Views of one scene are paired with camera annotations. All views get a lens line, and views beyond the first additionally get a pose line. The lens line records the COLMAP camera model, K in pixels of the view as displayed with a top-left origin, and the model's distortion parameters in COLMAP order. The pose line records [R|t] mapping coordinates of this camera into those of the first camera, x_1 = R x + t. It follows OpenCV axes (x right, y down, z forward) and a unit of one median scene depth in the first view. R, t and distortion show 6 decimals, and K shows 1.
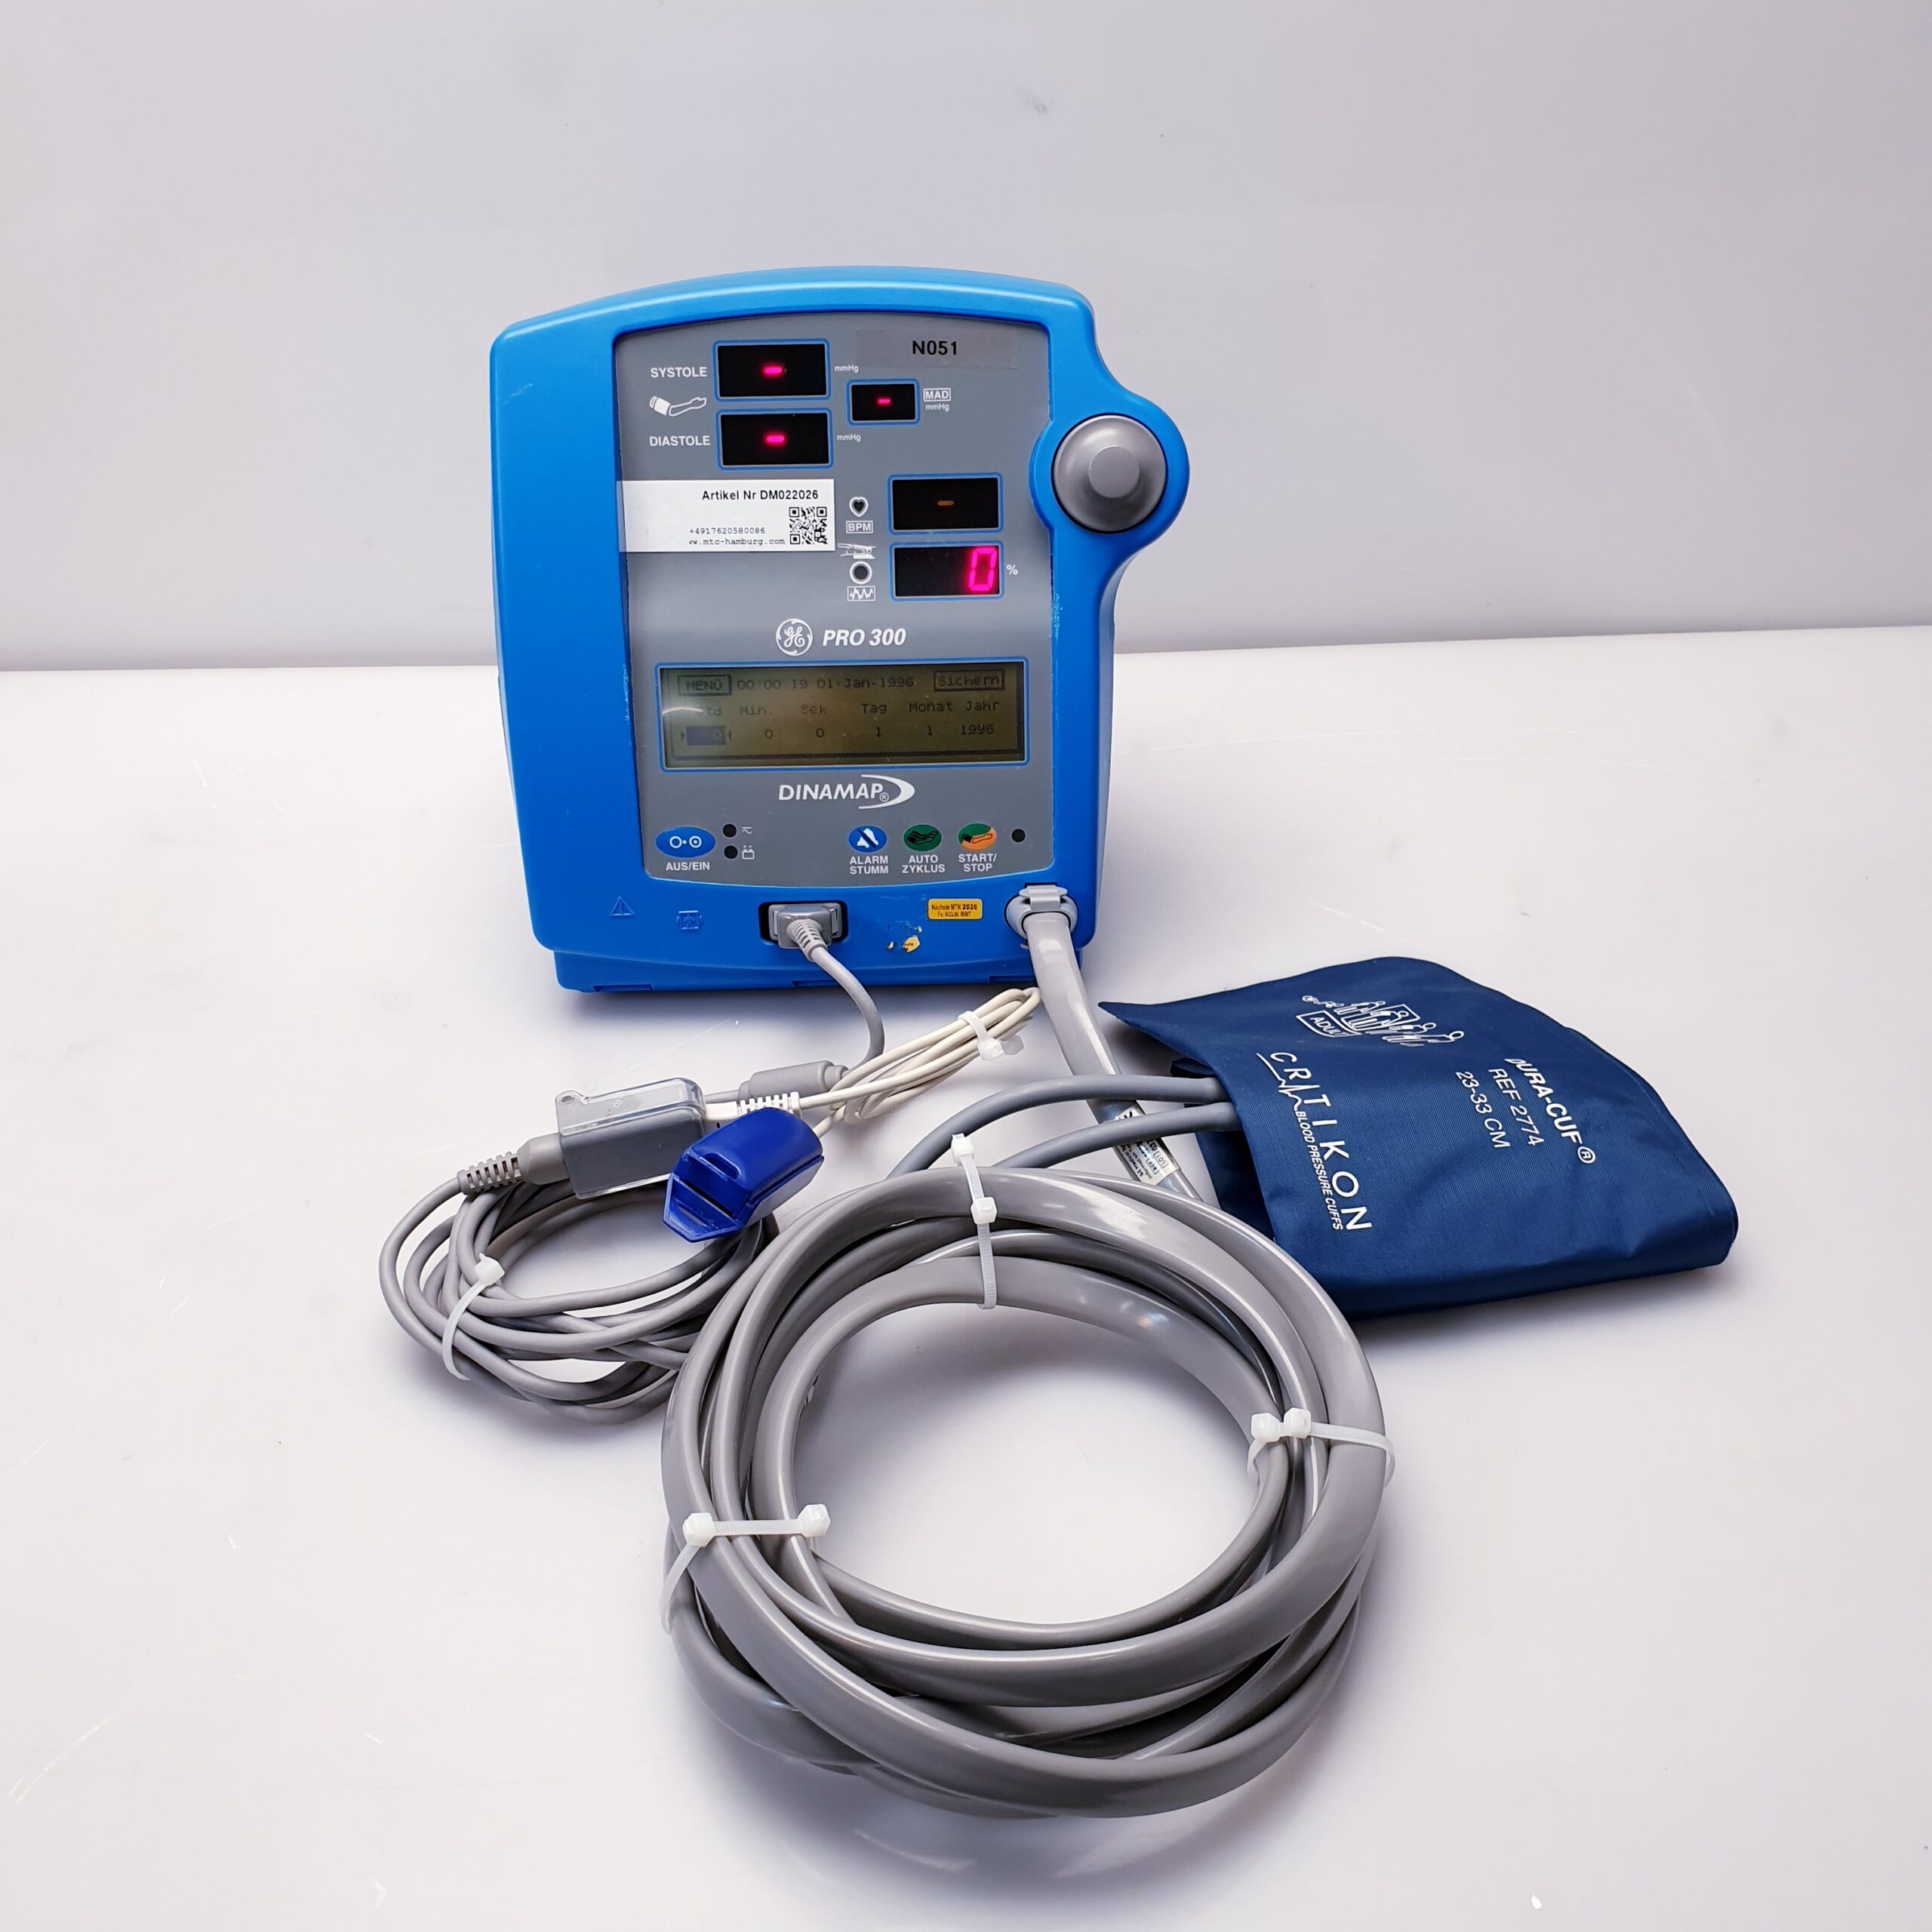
lens RADIAL K [[2151.3, 0, 963.1], [0, 2151.3, 1010.6], [0, 0, 1]] dist [0.264618, -1.216815]
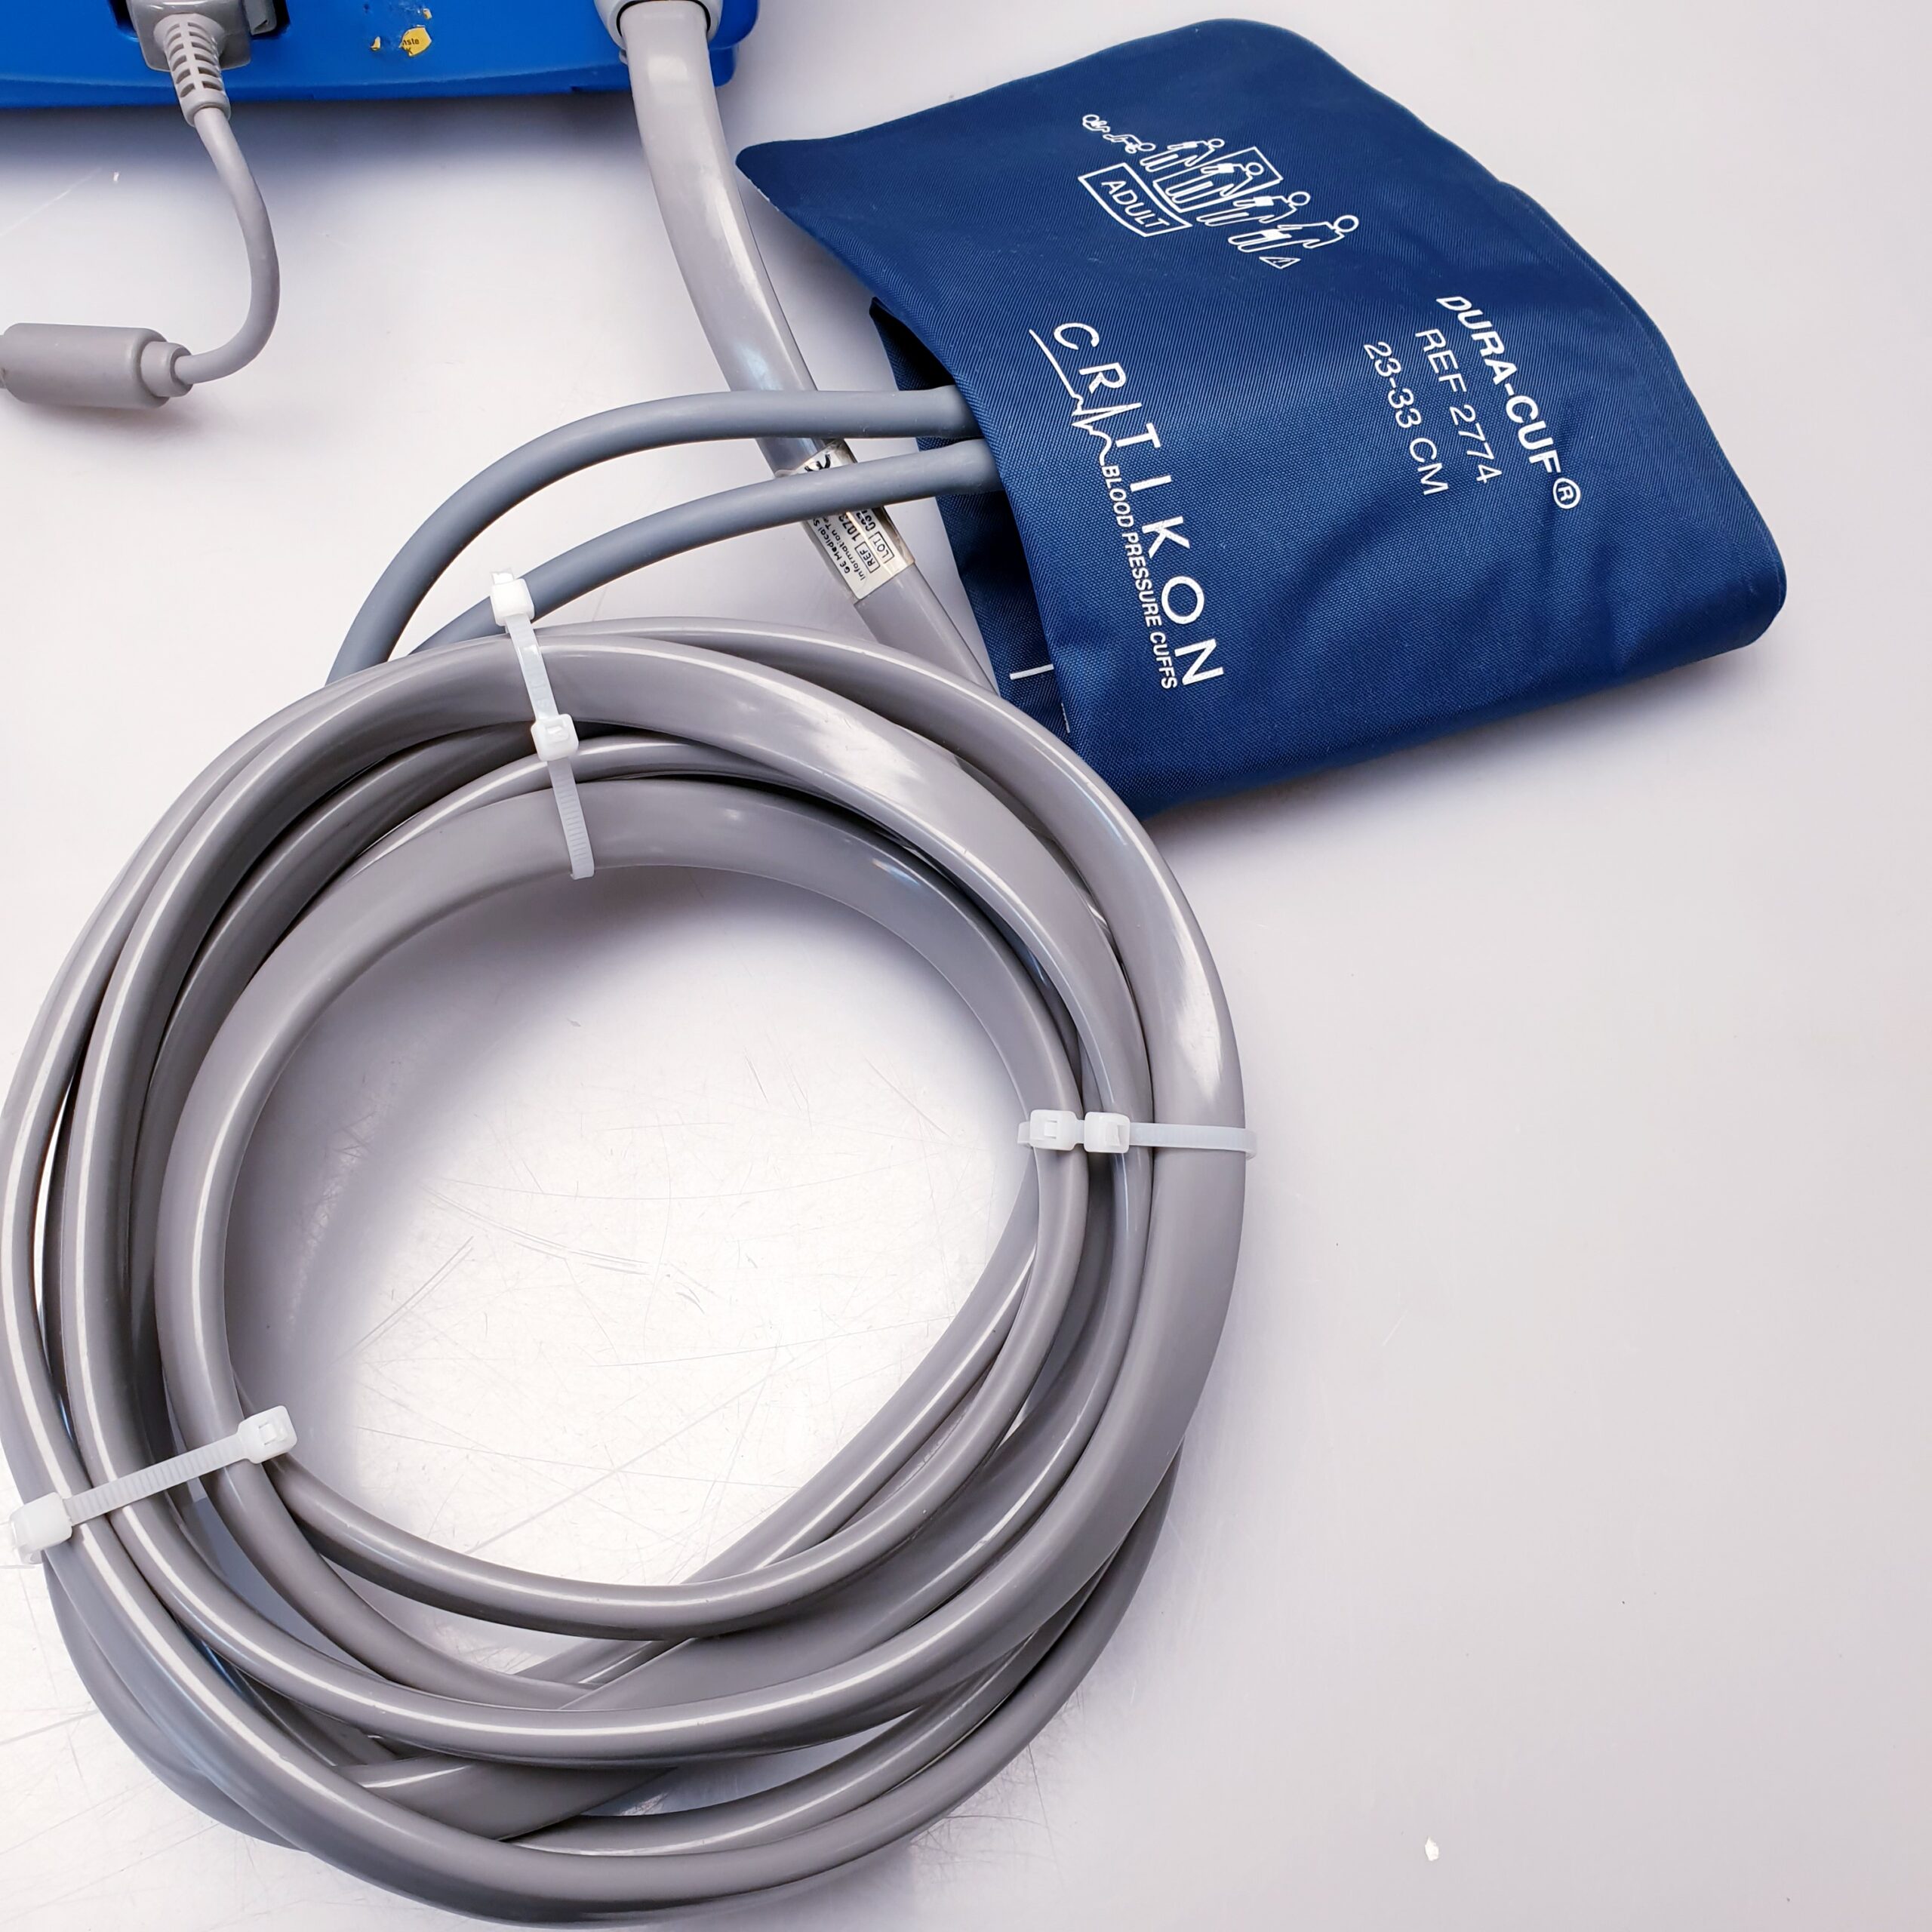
lens RADIAL K [[2213.6, 0, 844.9], [0, 2213.6, 967.4], [0, 0, 1]] dist [-0.016699, -0.011687]
pose [[0.994501, -0.058649, 0.086765, 0.028829], [0.009848, 0.877185, 0.480051, -0.113029], [-0.104263, -0.476557, 0.872939, 0.431565]]
